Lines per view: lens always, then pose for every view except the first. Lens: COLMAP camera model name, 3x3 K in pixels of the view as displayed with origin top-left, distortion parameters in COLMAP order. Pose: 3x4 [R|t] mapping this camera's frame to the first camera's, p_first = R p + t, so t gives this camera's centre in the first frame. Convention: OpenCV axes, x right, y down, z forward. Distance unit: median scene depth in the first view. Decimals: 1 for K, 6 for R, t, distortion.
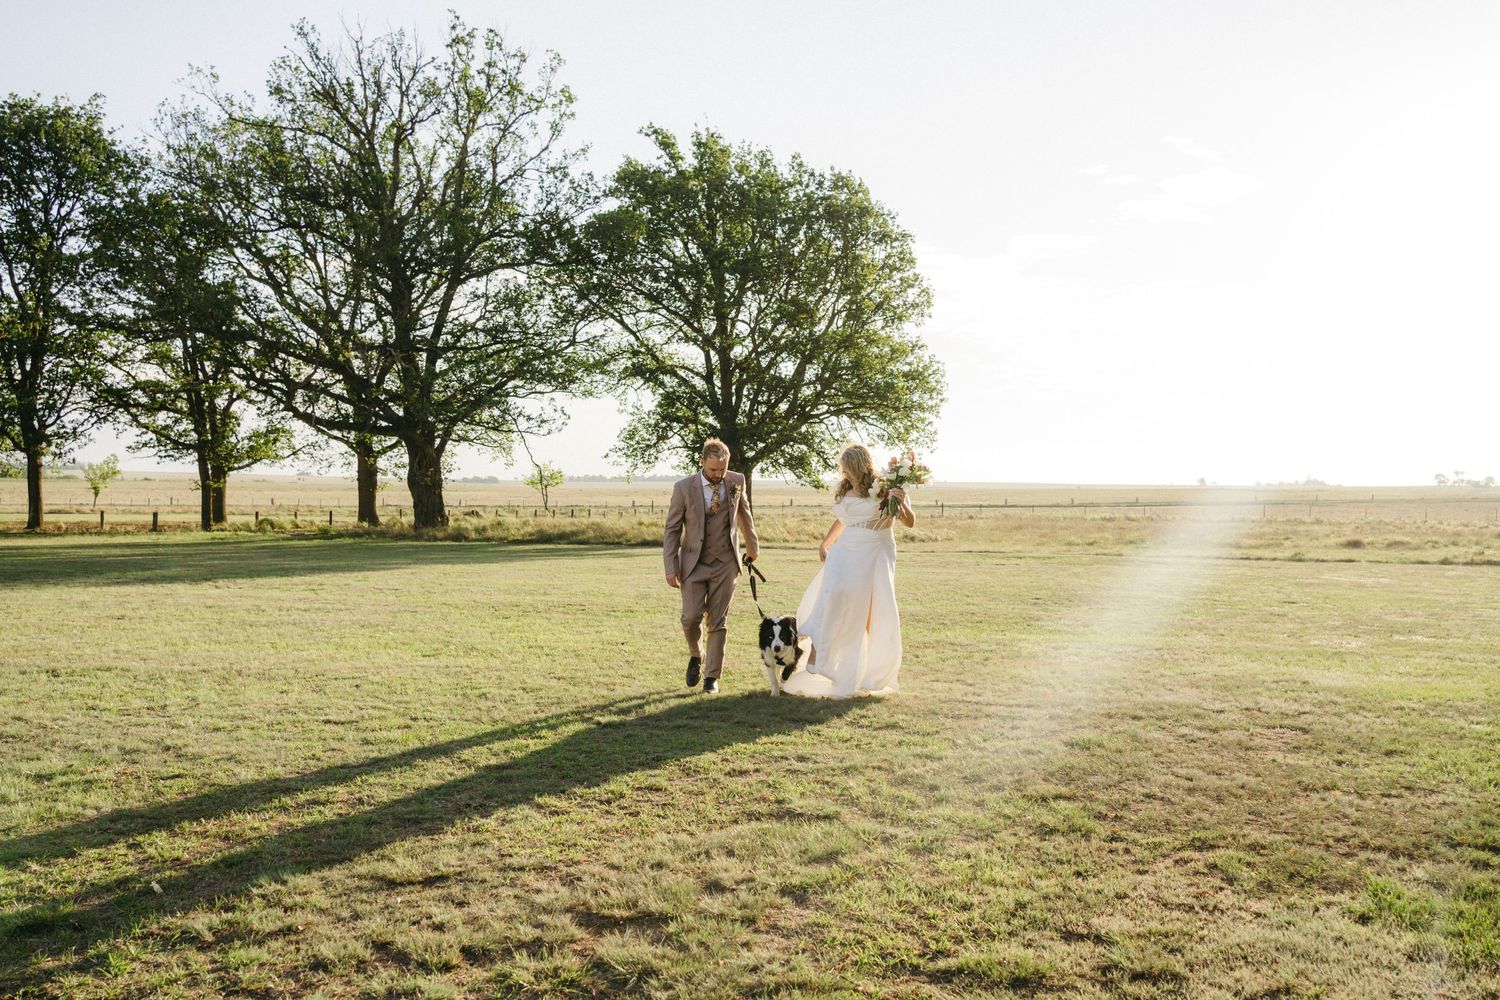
lens RADIAL K [[1533.4, 0, 750.0], [0, 1533.4, 500.0], [0, 0, 1]] dist [-0.001072, 0.010316]
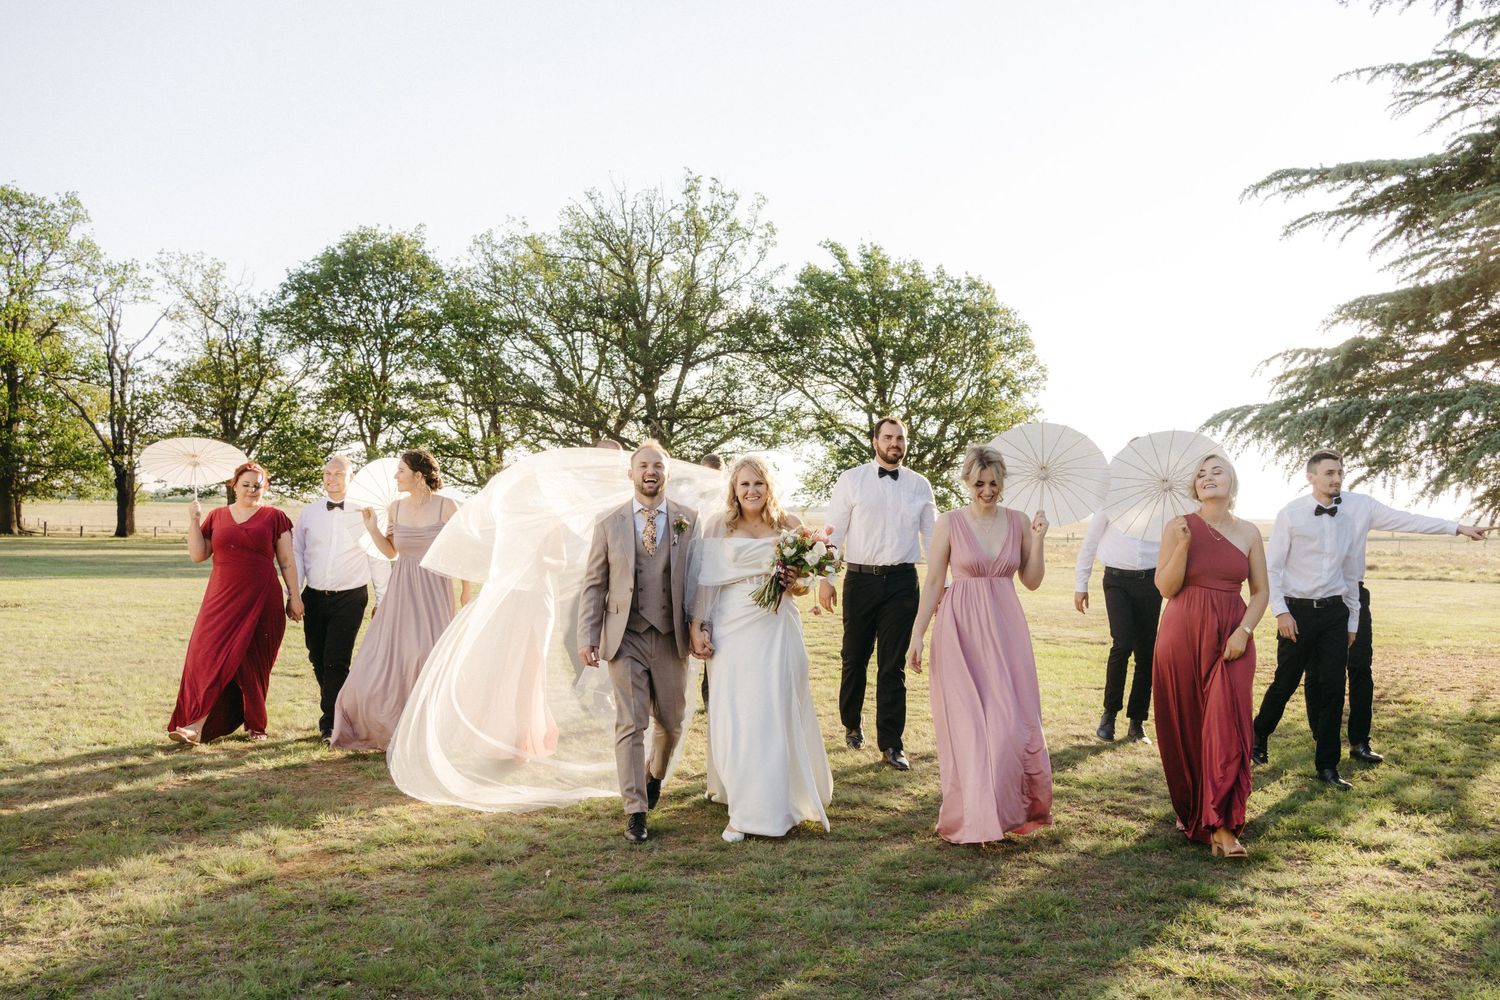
lens RADIAL K [[1533.4, 0, 750.0], [0, 1533.4, 500.0], [0, 0, 1]] dist [-0.001072, 0.010316]
pose [[0.996081, 0.007599, -0.088114, -0.015515], [-0.009304, 0.999777, -0.018955, 0.000947], [0.087950, 0.019701, 0.995930, -0.321792]]
